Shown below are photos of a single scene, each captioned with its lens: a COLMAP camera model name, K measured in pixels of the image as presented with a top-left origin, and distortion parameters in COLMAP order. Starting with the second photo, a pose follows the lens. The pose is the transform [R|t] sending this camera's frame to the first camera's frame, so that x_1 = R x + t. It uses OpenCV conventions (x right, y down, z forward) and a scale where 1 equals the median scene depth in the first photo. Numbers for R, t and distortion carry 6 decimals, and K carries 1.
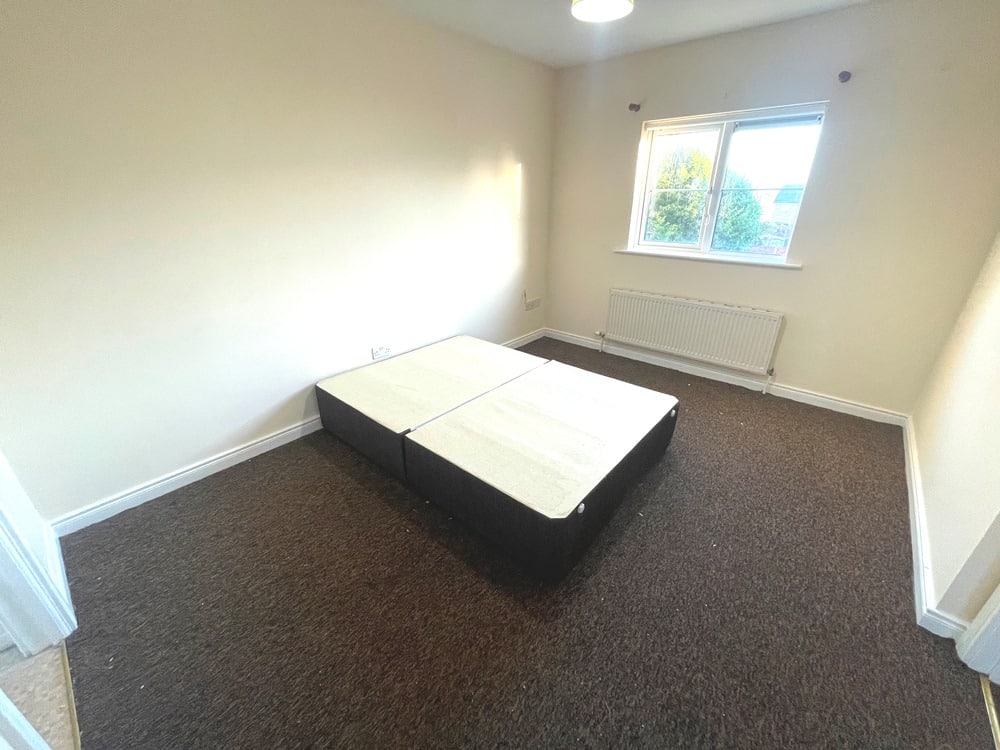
lens RADIAL K [[404.7, 0, 499.8], [0, 404.7, 379.2], [0, 0, 1]] dist [-0.002653, -0.000696]
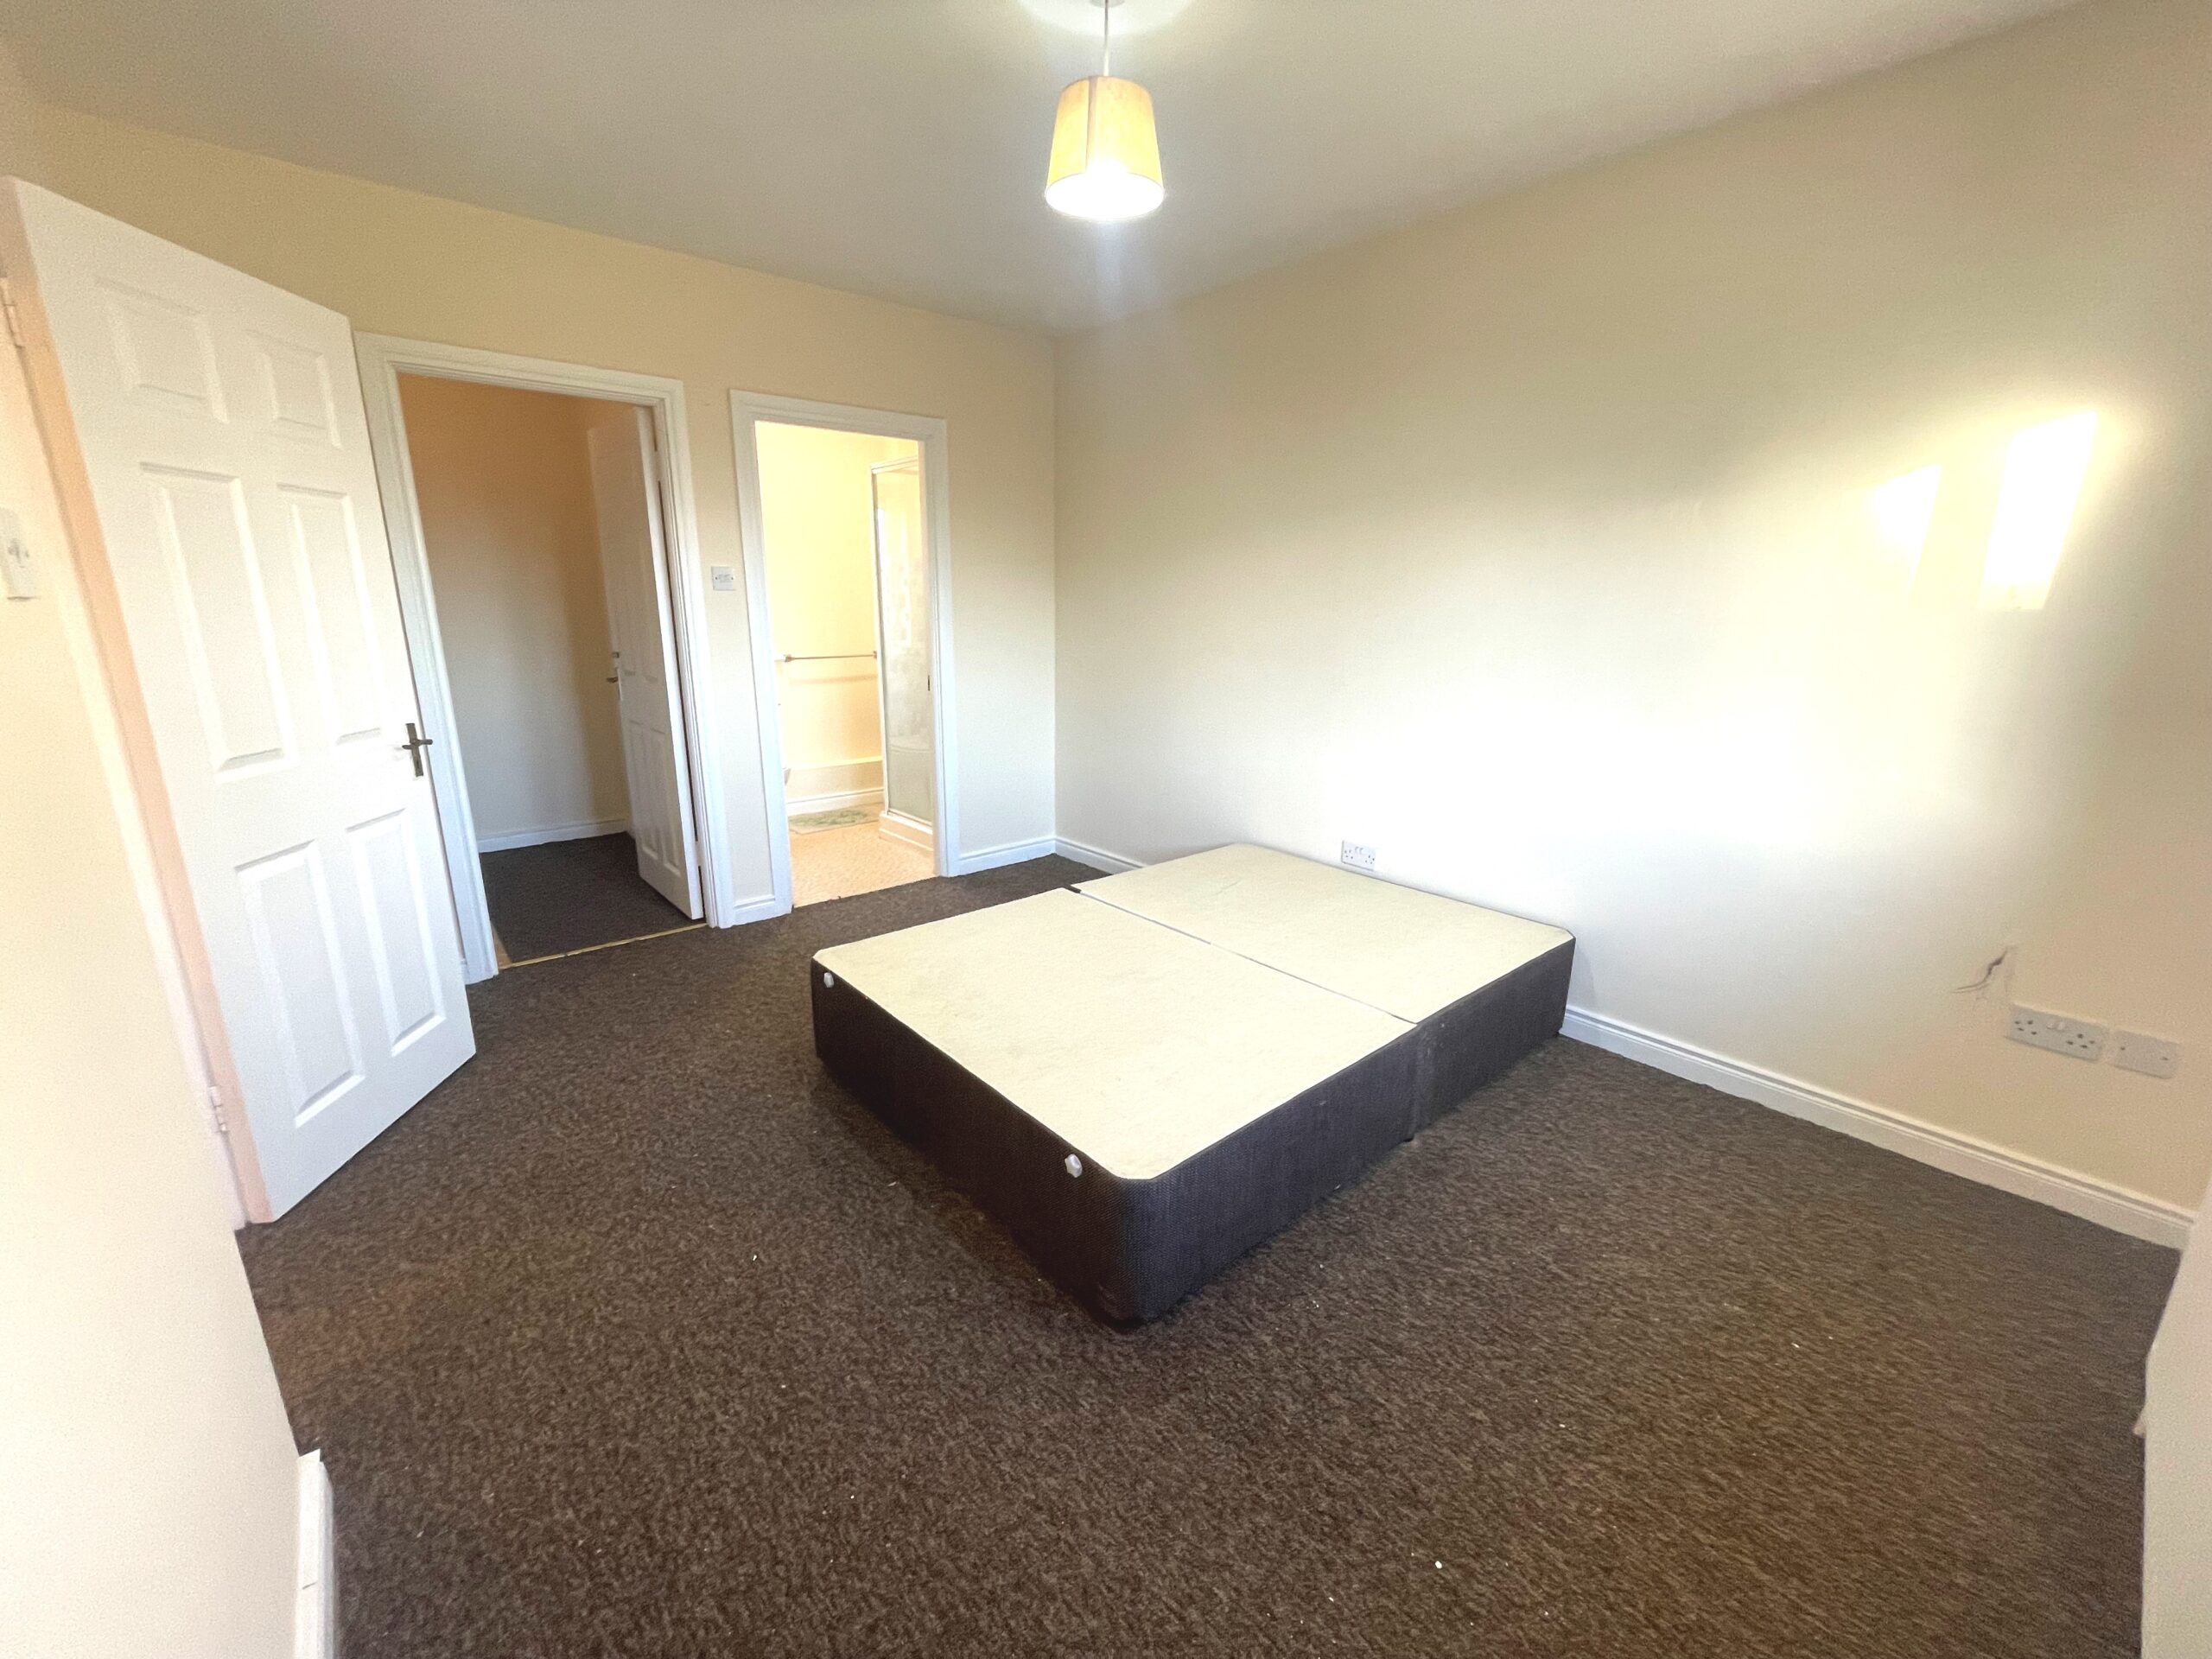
lens RADIAL K [[895.1, 0, 1109.9], [0, 895.1, 821.5], [0, 0, 1]] dist [-0.002653, -0.000696]
pose [[-0.139976, 0.245133, -0.959331, 1.286872], [-0.416284, 0.864514, 0.281645, -0.457655], [0.898396, 0.438777, -0.018966, 1.127113]]
